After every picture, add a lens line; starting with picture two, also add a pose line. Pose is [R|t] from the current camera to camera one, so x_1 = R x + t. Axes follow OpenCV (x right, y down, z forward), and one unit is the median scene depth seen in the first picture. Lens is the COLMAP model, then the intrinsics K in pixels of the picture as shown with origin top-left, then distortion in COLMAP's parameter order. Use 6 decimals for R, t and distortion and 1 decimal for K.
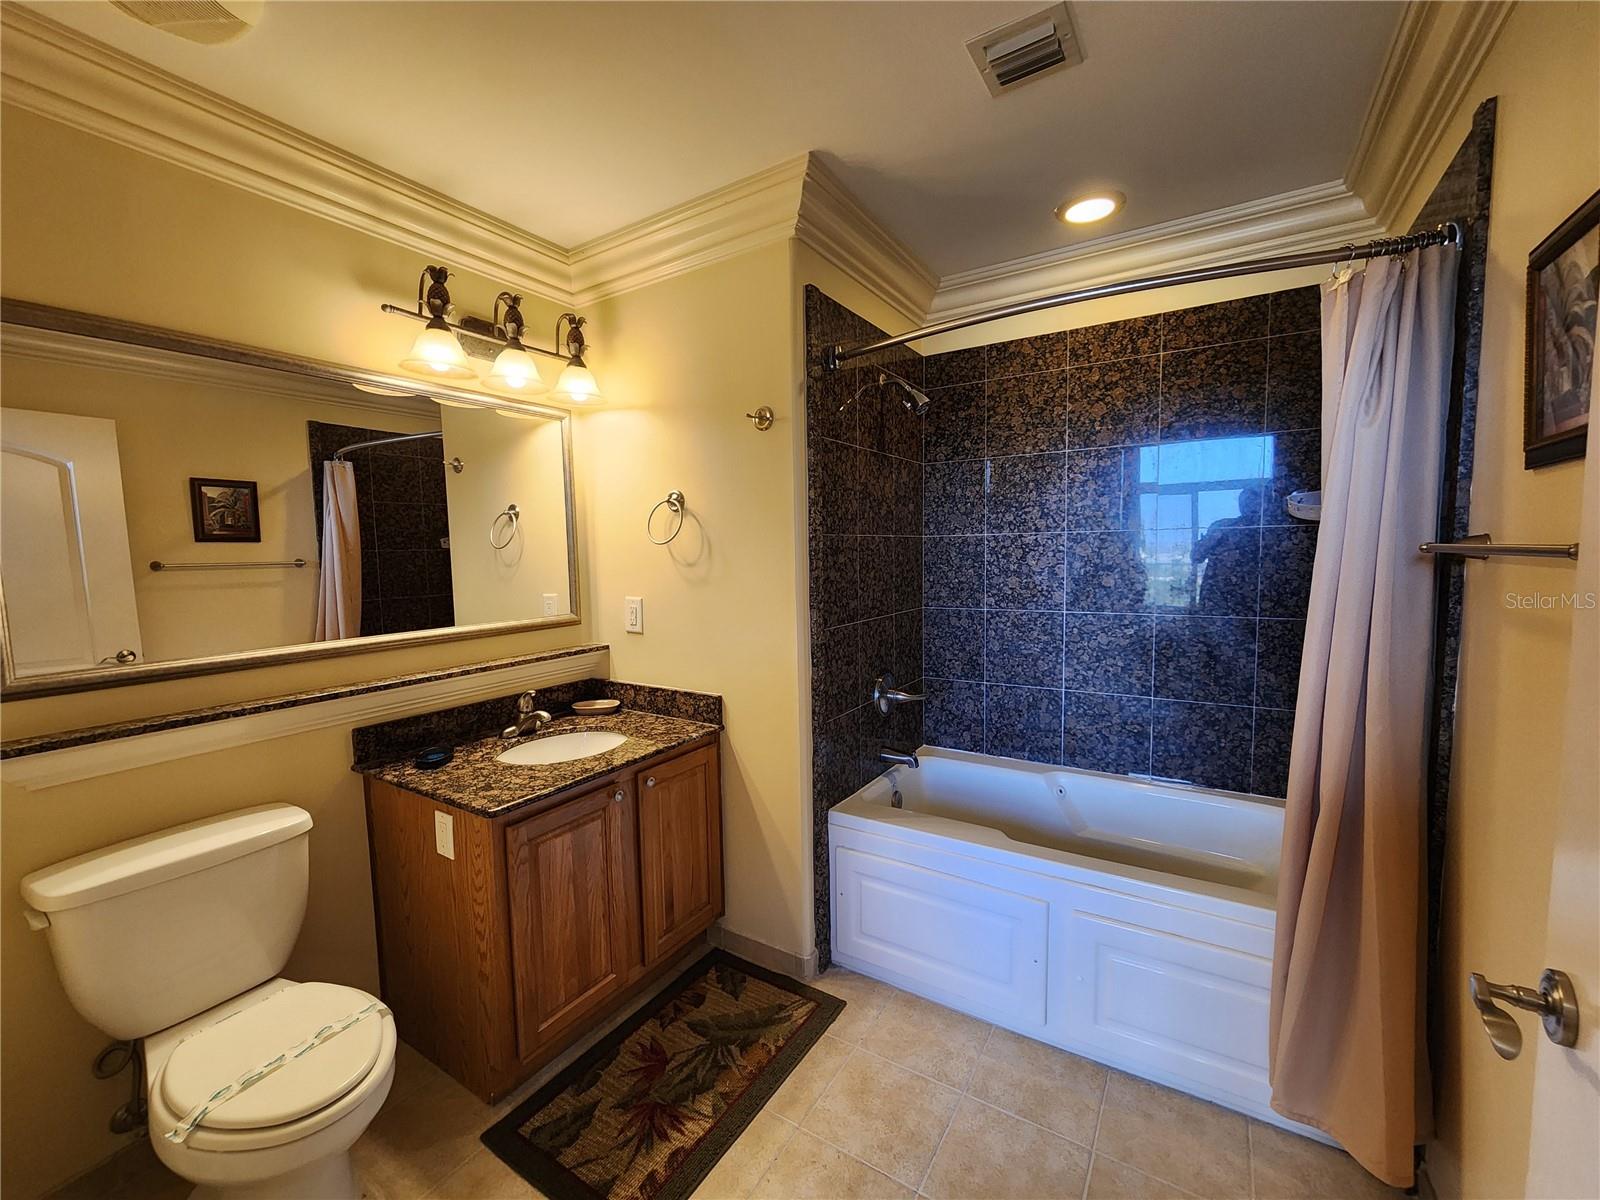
lens RADIAL K [[658.9, 0, 789.4], [0, 658.9, 606.9], [0, 0, 1]] dist [0.000939, -0.001180]
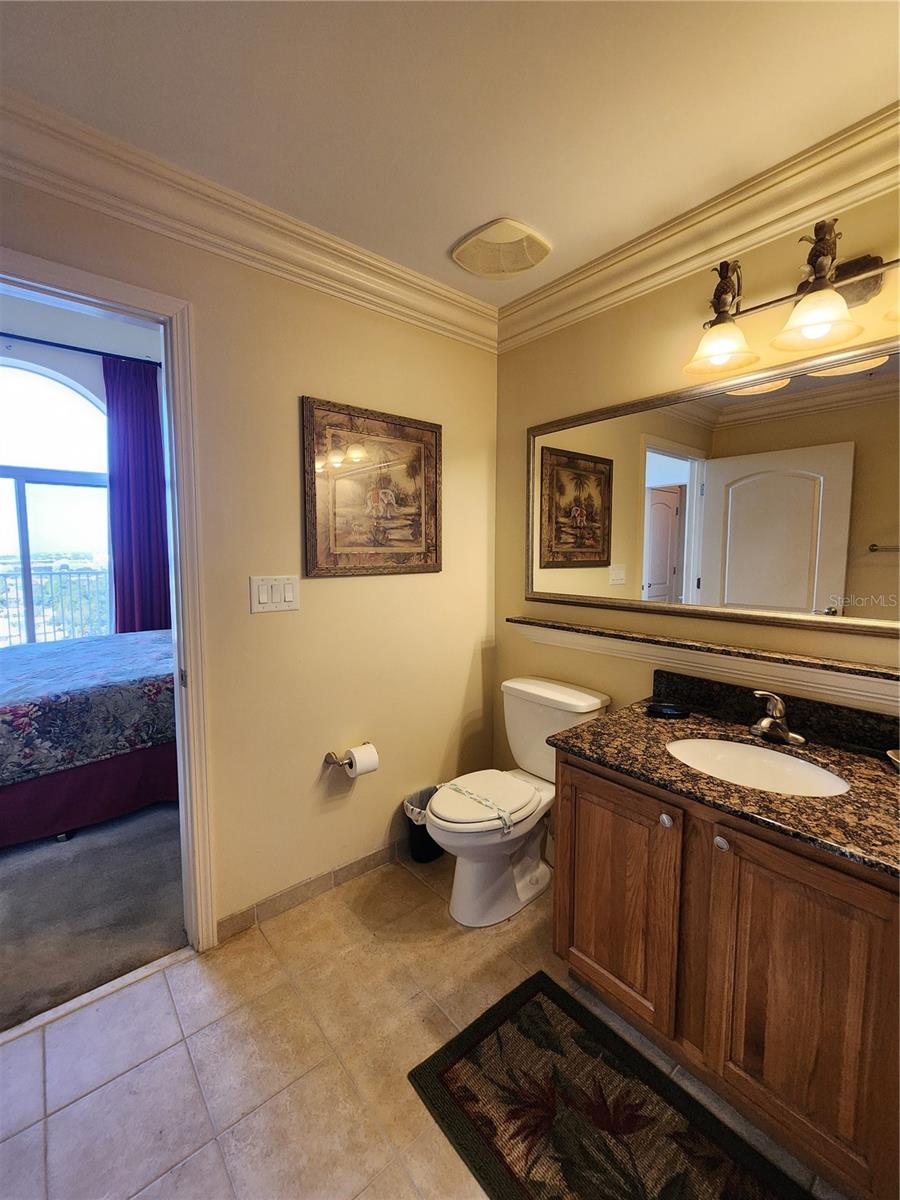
lens RADIAL K [[494.1, 0, 443.1], [0, 494.1, 595.6], [0, 0, 1]] dist [0.000939, -0.001180]
pose [[-0.298069, 0.108607, -0.948346, 0.670701], [-0.081004, 0.987044, 0.138499, -0.109132], [0.951101, 0.118102, -0.285410, 1.454379]]
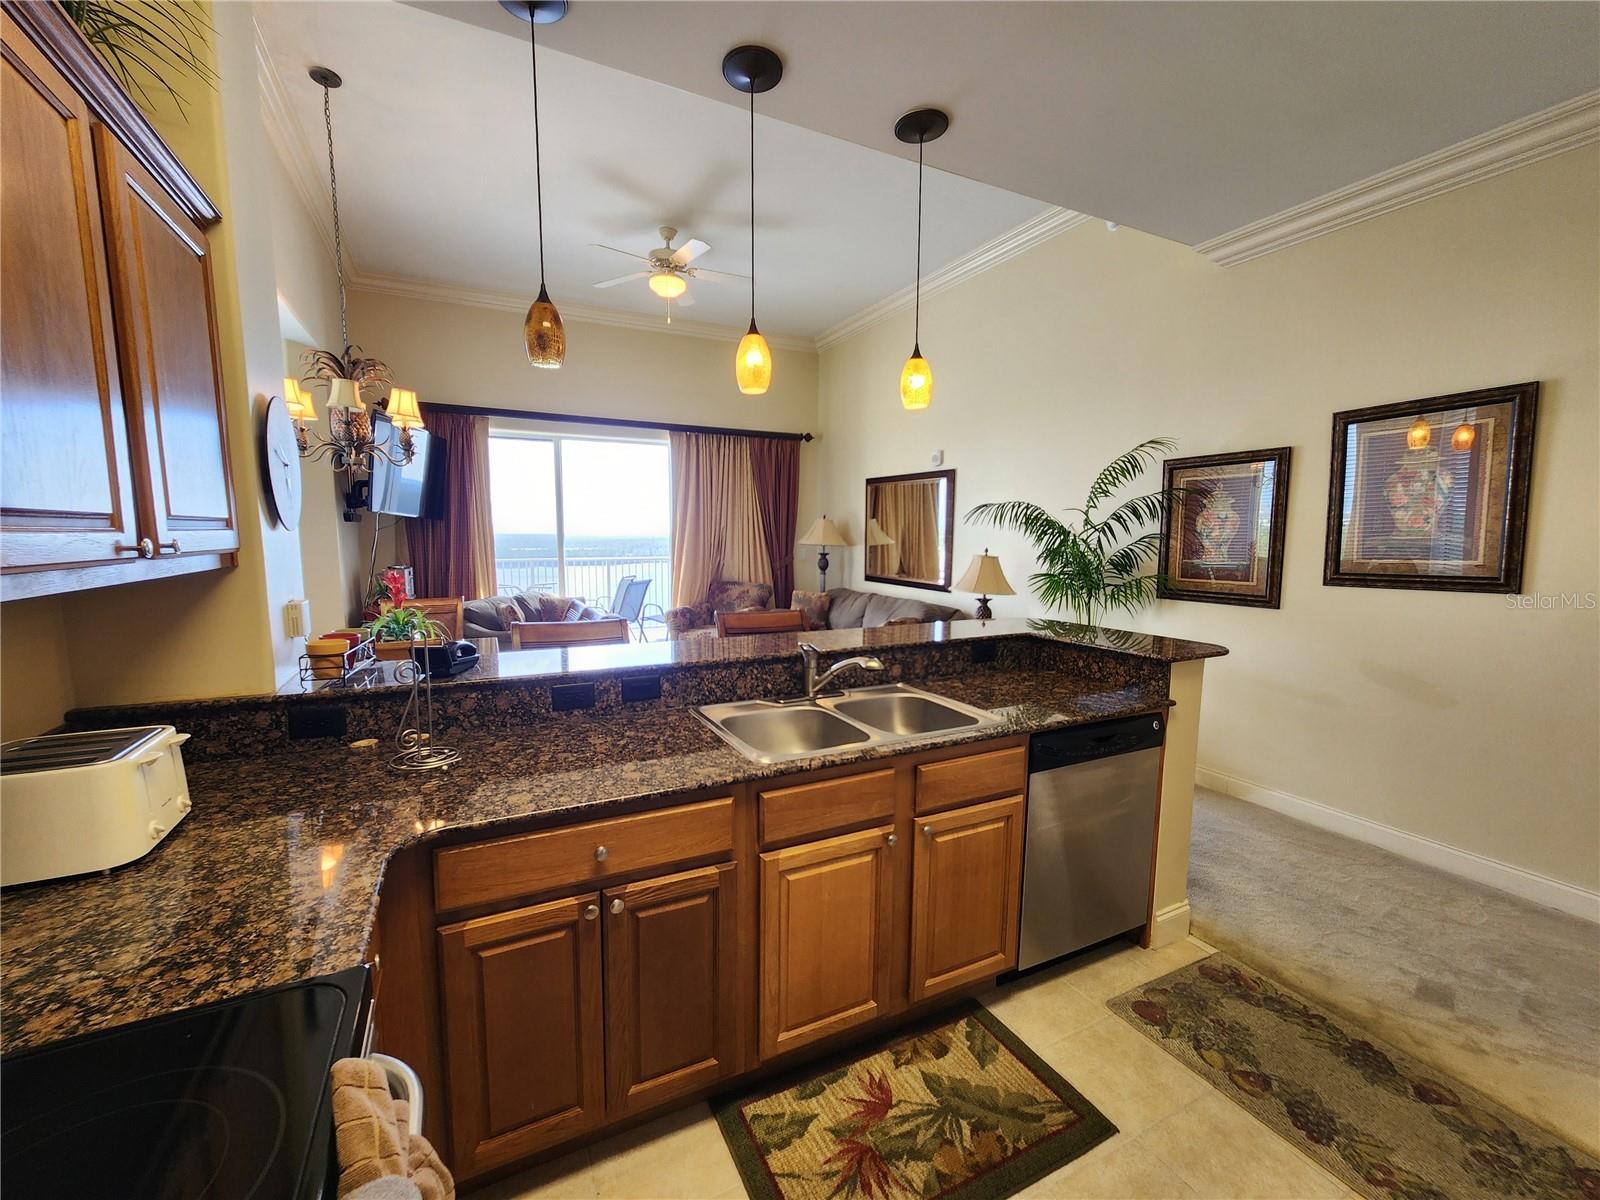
lens RADIAL K [[658.9, 0, 783.7], [0, 658.9, 605.5], [0, 0, 1]] dist [0.000939, -0.001180]
pose [[0.859155, 0.082509, -0.505019, 0.161903], [-0.069872, 0.996587, 0.043951, -0.085317], [0.506922, -0.002474, 0.861988, 0.185627]]
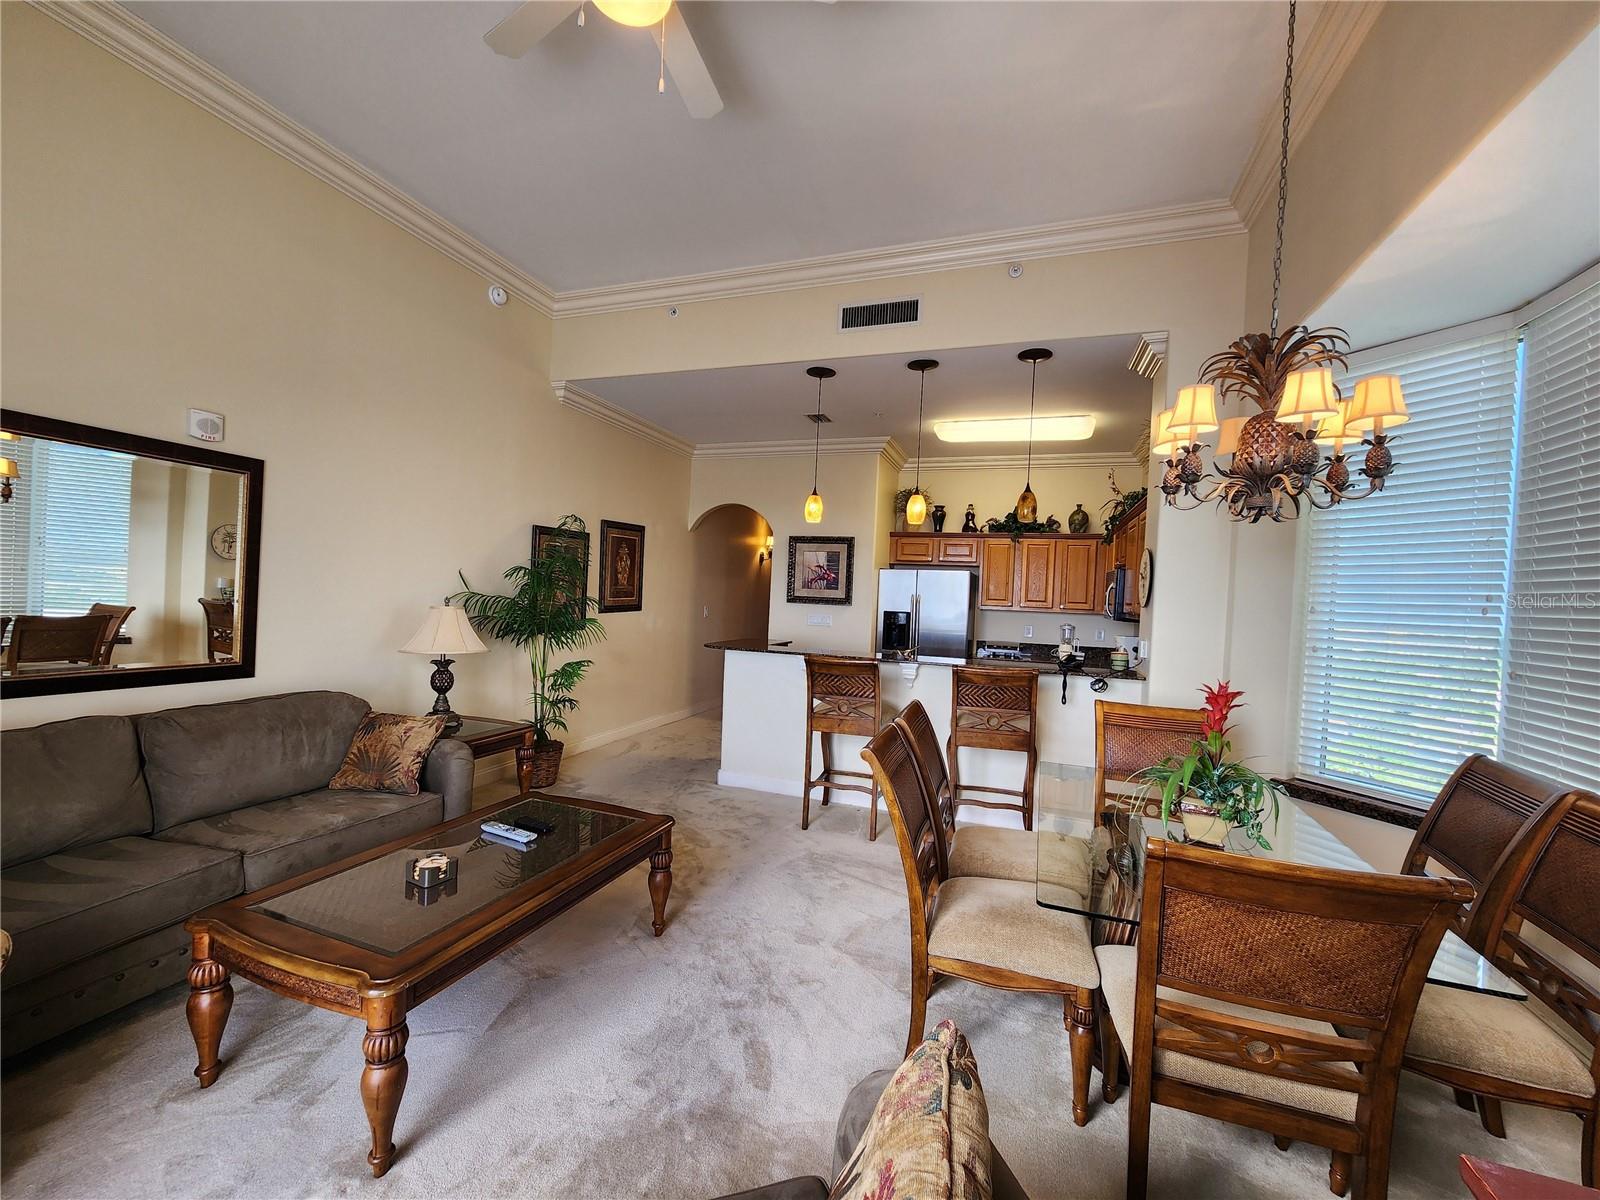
lens RADIAL K [[658.9, 0, 785.8], [0, 658.9, 606.7], [0, 0, 1]] dist [0.000939, -0.001180]
pose [[-0.222803, -0.006012, 0.974845, -4.810180], [0.052223, 0.998472, 0.018093, -0.284183], [-0.973464, 0.054940, -0.222149, 3.671847]]
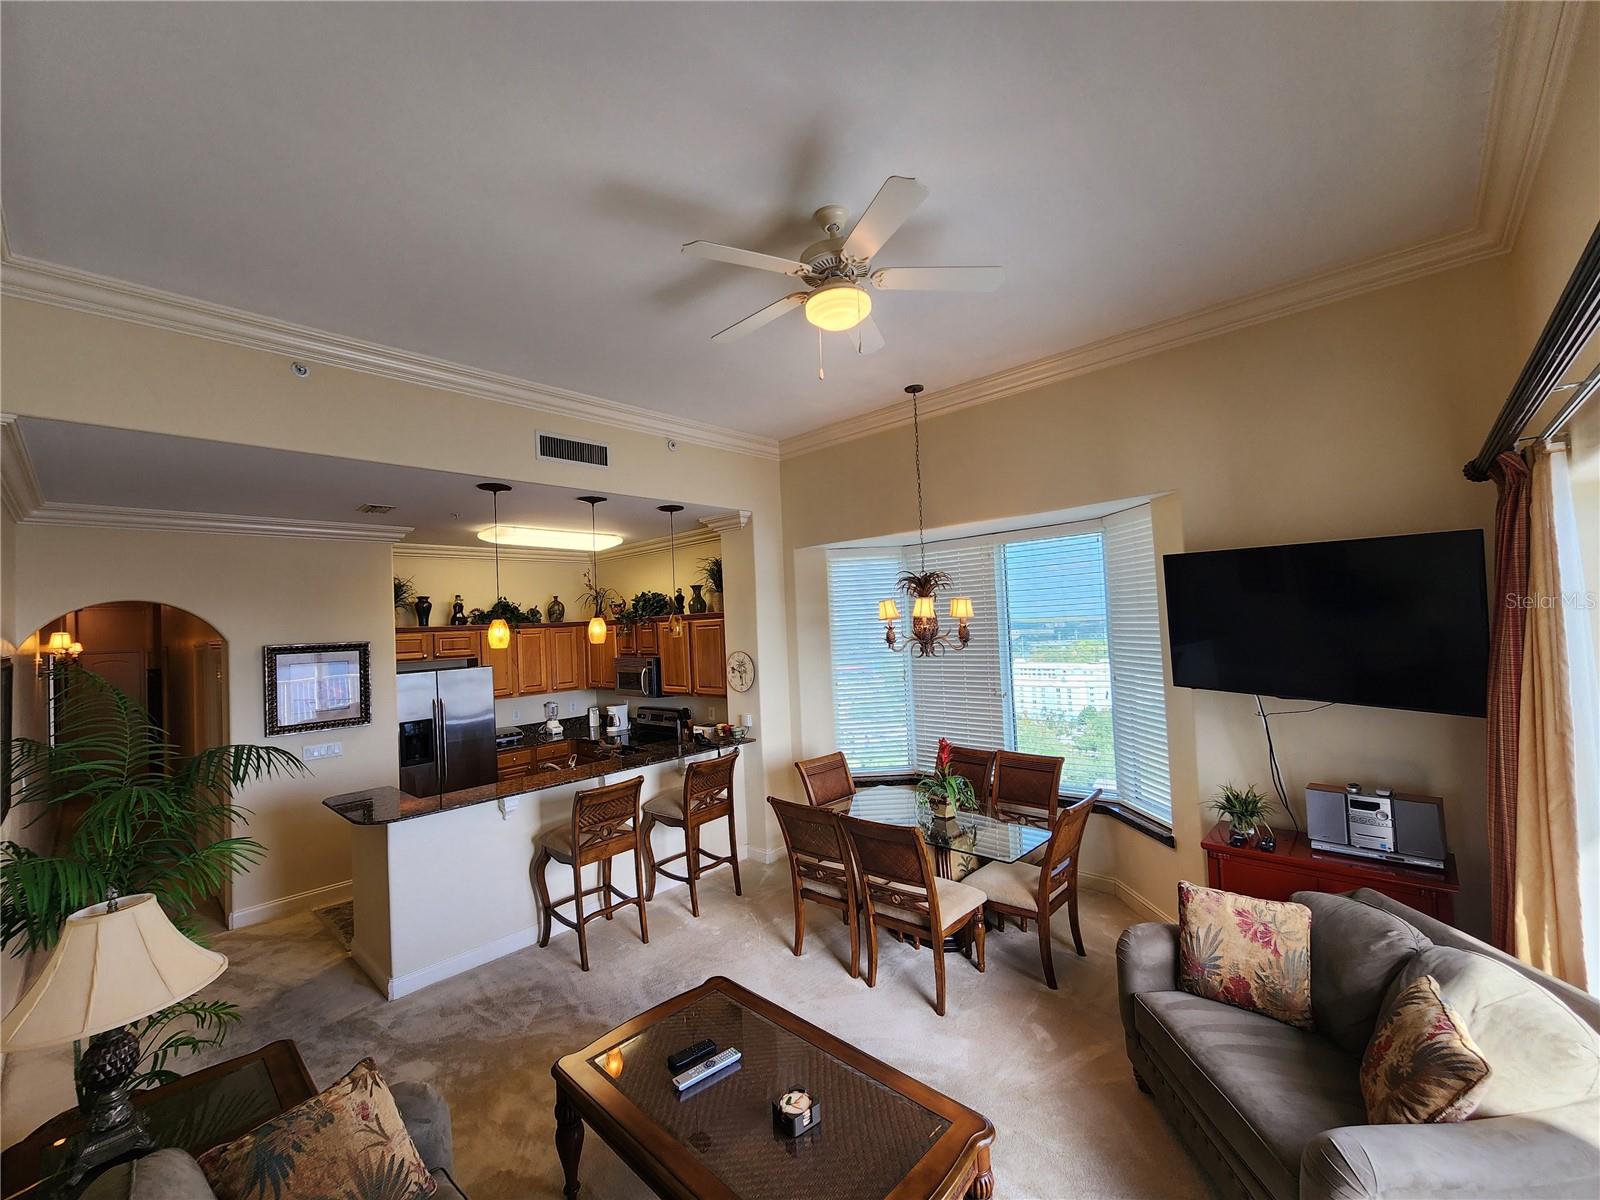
lens RADIAL K [[658.9, 0, 790.0], [0, 658.9, 609.7], [0, 0, 1]] dist [0.000939, -0.001180]
pose [[-0.981722, 0.071934, 0.176203, -3.099101], [0.084390, 0.994360, 0.064243, -1.076552], [-0.170588, 0.077939, -0.982255, 6.045408]]
